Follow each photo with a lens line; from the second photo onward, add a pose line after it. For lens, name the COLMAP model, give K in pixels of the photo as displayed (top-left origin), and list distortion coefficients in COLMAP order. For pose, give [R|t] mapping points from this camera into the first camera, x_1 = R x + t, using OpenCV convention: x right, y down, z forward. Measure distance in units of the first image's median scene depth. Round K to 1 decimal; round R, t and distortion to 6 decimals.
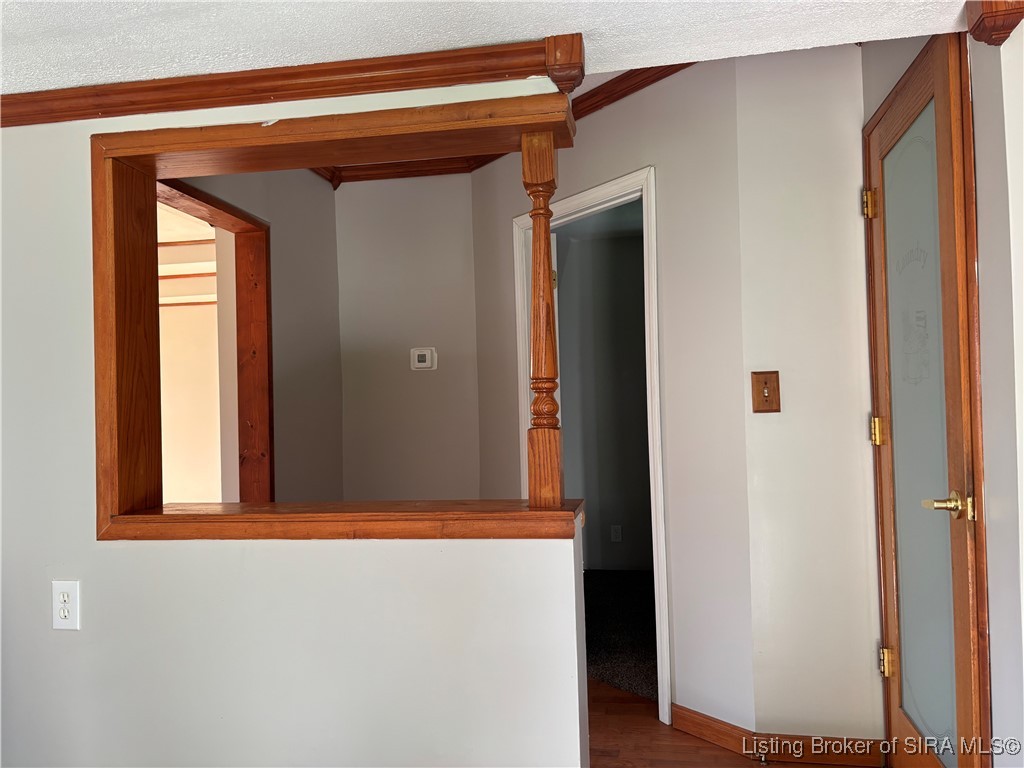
lens RADIAL K [[785.9, 0, 512.0], [0, 785.9, 384.0], [0, 0, 1]] dist [0.000069, 0.000107]
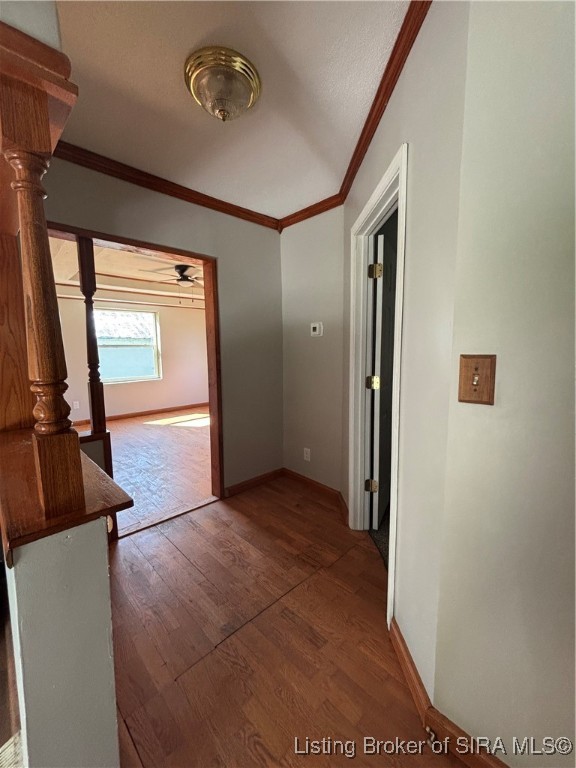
lens RADIAL K [[312.7, 0, 289.1], [0, 312.7, 382.8], [0, 0, 1]] dist [-0.001532, 0.000305]
pose [[0.822096, 0.082301, -0.563370, 0.346632], [0.012335, 0.986690, 0.162142, -0.042958], [0.569216, -0.140245, 0.810139, 0.613267]]
